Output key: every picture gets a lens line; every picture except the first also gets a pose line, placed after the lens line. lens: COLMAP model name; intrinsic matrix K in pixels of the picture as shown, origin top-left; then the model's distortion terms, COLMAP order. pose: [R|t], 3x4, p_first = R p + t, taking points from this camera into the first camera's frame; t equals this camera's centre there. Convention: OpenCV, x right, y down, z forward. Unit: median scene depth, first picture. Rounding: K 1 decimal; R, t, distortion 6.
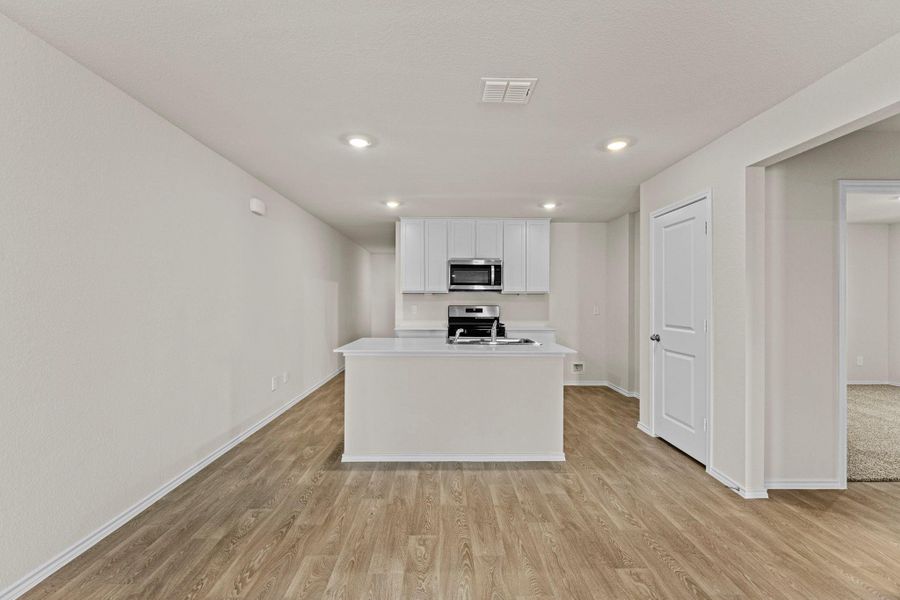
lens RADIAL K [[355.1, 0, 450.0], [0, 355.1, 300.0], [0, 0, 1]] dist [0.001238, -0.000042]
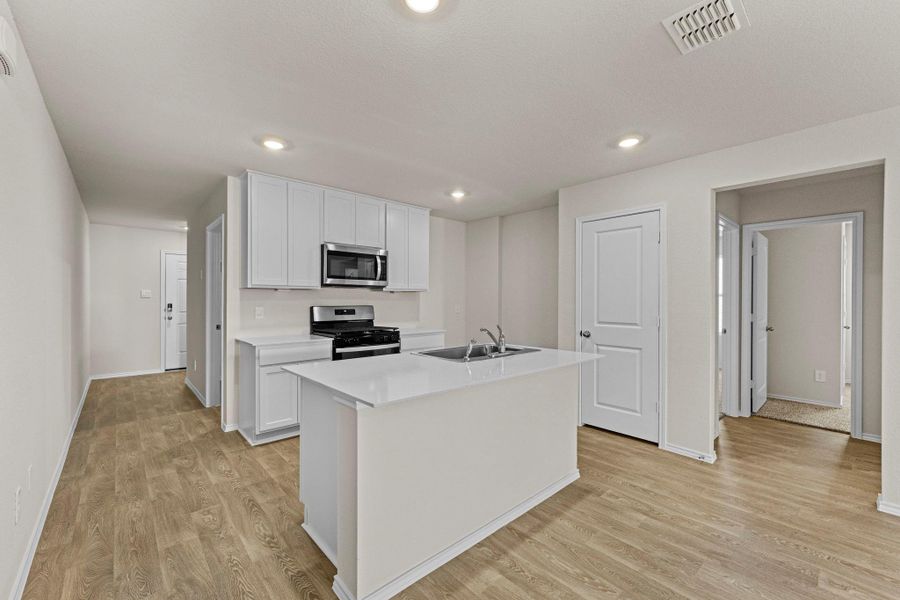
lens RADIAL K [[355.1, 0, 450.0], [0, 355.1, 300.0], [0, 0, 1]] dist [0.001238, -0.000042]
pose [[0.773290, -0.000267, 0.634053, -0.491491], [-0.002538, 0.999991, 0.003516, -0.000134], [-0.634048, -0.004328, 0.773282, 0.498530]]
